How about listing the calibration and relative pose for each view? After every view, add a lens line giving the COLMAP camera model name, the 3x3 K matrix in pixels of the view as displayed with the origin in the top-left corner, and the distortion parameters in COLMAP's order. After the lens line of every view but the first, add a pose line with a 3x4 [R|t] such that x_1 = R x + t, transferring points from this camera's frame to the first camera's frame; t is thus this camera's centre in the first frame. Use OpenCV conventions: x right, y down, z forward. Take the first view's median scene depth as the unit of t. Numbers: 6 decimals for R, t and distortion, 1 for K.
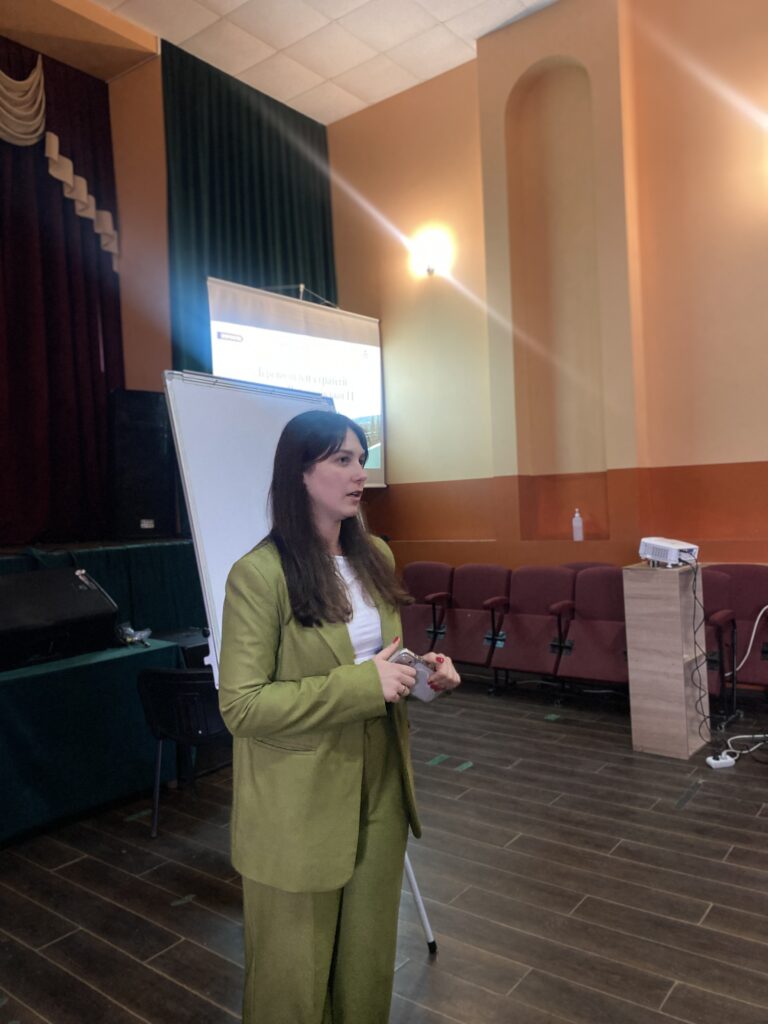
lens RADIAL K [[767.6, 0, 381.7], [0, 767.6, 514.7], [0, 0, 1]] dist [0.011556, -0.019939]
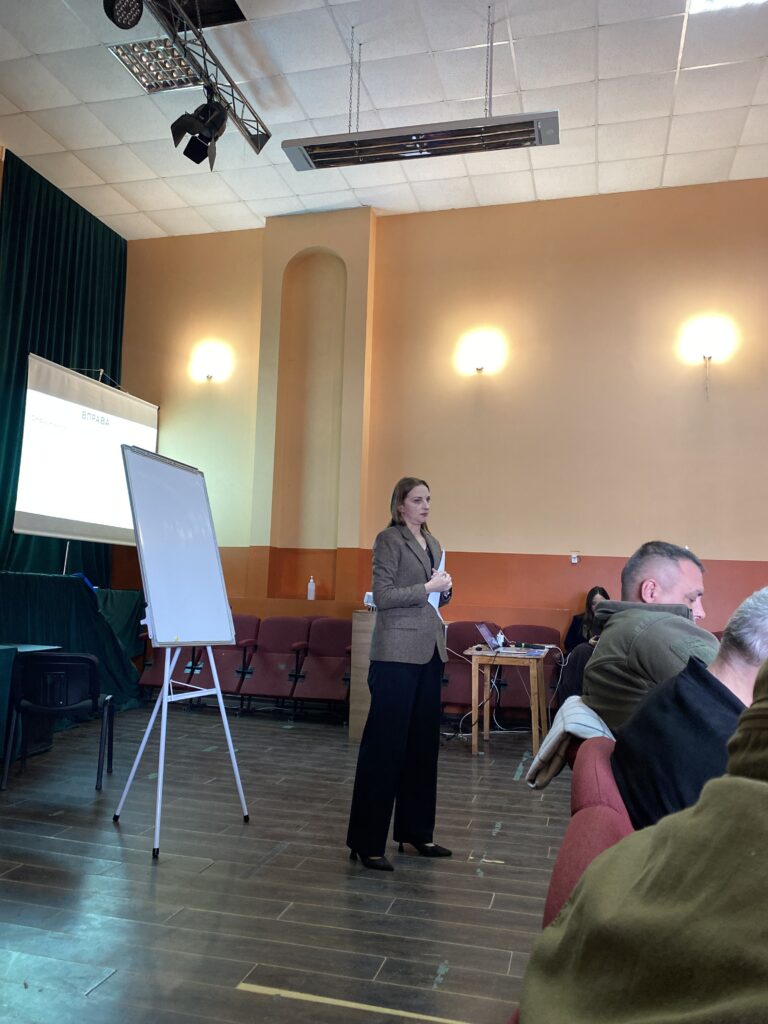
lens RADIAL K [[767.6, 0, 393.5], [0, 767.6, 511.8], [0, 0, 1]] dist [0.011556, -0.019939]
pose [[0.913630, 0.114133, 0.390197, -0.145430], [-0.066904, 0.988909, -0.132604, 0.049589], [-0.401003, 0.095045, 0.911133, -0.267536]]
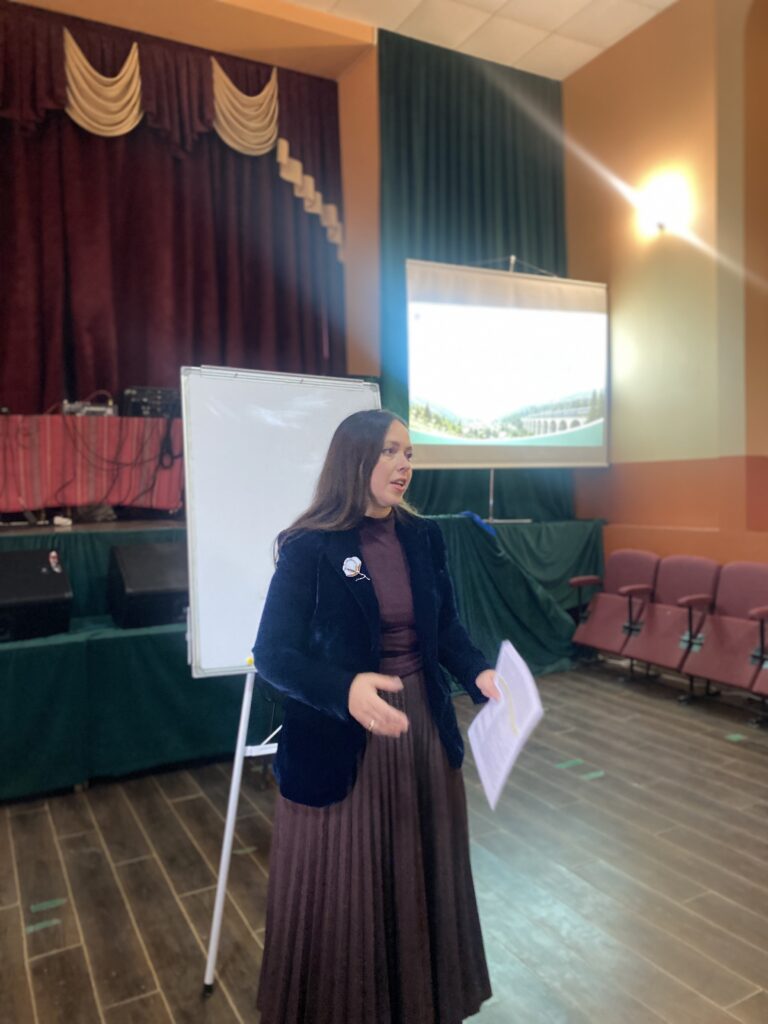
lens RADIAL K [[767.6, 0, 379.3], [0, 767.6, 517.3], [0, 0, 1]] dist [0.011556, -0.019939]
pose [[0.913518, 0.037750, -0.405043, 0.164241], [-0.021738, 0.998792, 0.044059, -0.012010], [0.406217, -0.031443, 0.913236, 0.044061]]
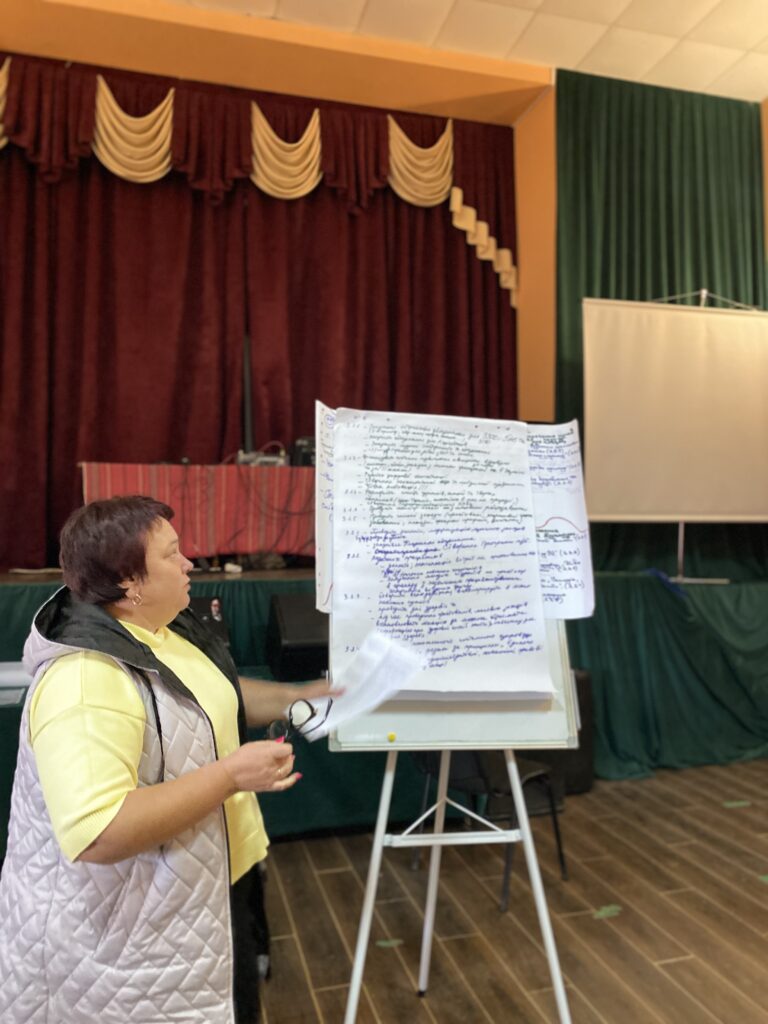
lens RADIAL K [[767.6, 0, 381.7], [0, 767.6, 515.7], [0, 0, 1]] dist [0.011556, -0.019939]
pose [[0.800656, 0.018727, -0.598832, 0.149225], [-0.036382, 0.999187, -0.017396, -0.013037], [0.598019, 0.035715, 0.800686, 0.089941]]
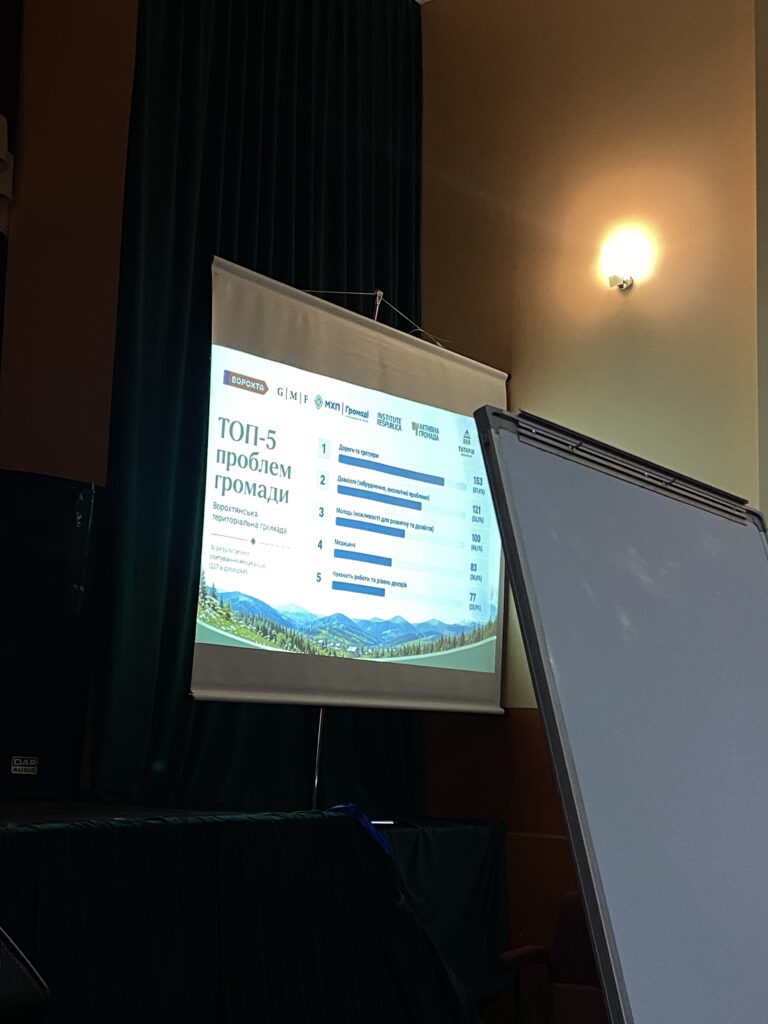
lens RADIAL K [[1440.5, 0, 389.2], [0, 1440.5, 515.1], [0, 0, 1]] dist [0.165985, 0.000000]
pose [[0.996601, 0.073114, 0.037967, -0.136138], [-0.066016, 0.984434, -0.162882, -0.007733], [-0.049285, 0.159822, 0.985915, 0.117473]]
